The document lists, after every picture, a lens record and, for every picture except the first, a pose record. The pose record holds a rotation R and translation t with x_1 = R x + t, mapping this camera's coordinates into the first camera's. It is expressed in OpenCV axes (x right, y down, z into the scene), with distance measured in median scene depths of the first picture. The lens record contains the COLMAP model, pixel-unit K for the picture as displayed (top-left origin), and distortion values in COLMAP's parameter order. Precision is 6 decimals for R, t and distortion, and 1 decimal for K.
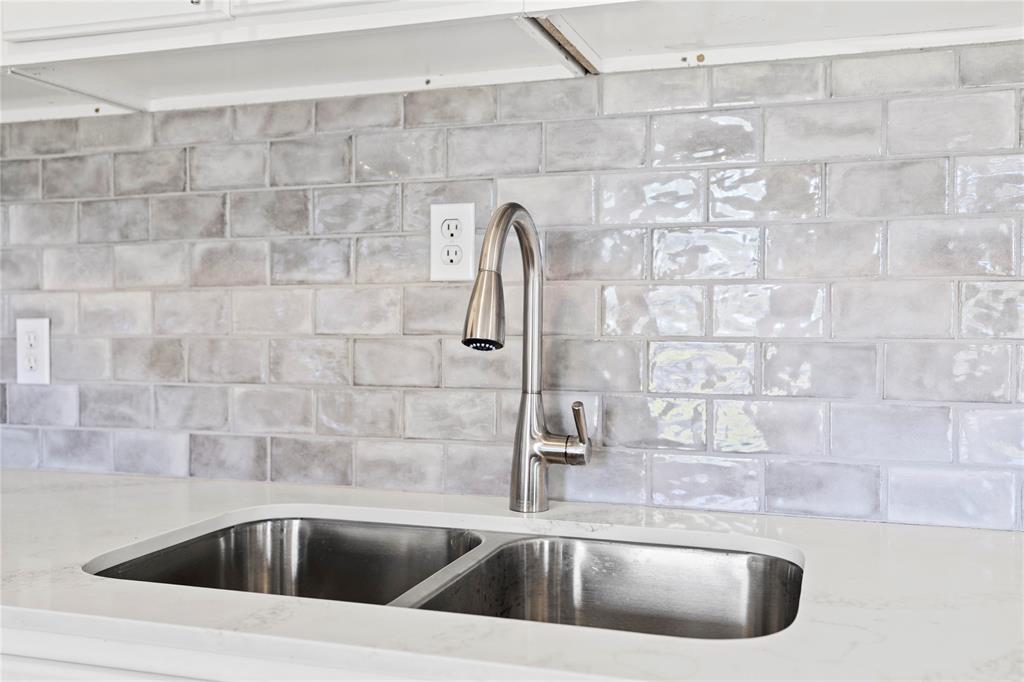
lens RADIAL K [[984.0, 0, 509.6], [0, 984.0, 342.3], [0, 0, 1]] dist [0.003158, 0.000000]
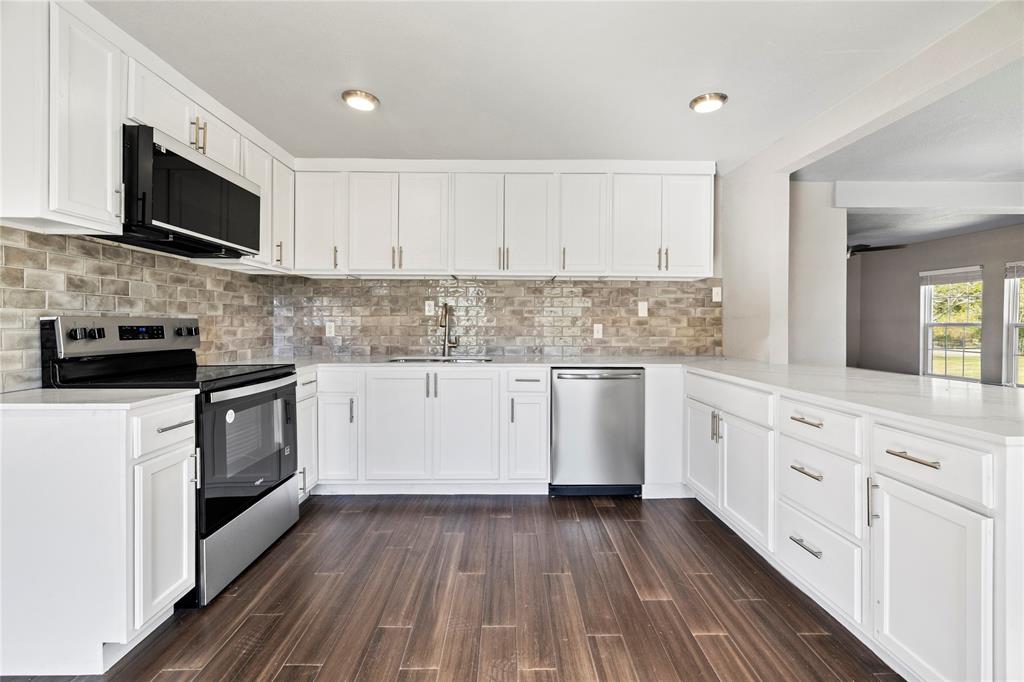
lens RADIAL K [[434.4, 0, 512.8], [0, 434.4, 326.2], [0, 0, 1]] dist [-0.003397, -0.000557]
pose [[0.942401, -0.001894, 0.334479, -0.395635], [0.004544, 0.999964, -0.007141, 0.014315], [-0.334453, 0.008250, 0.942376, -1.291845]]
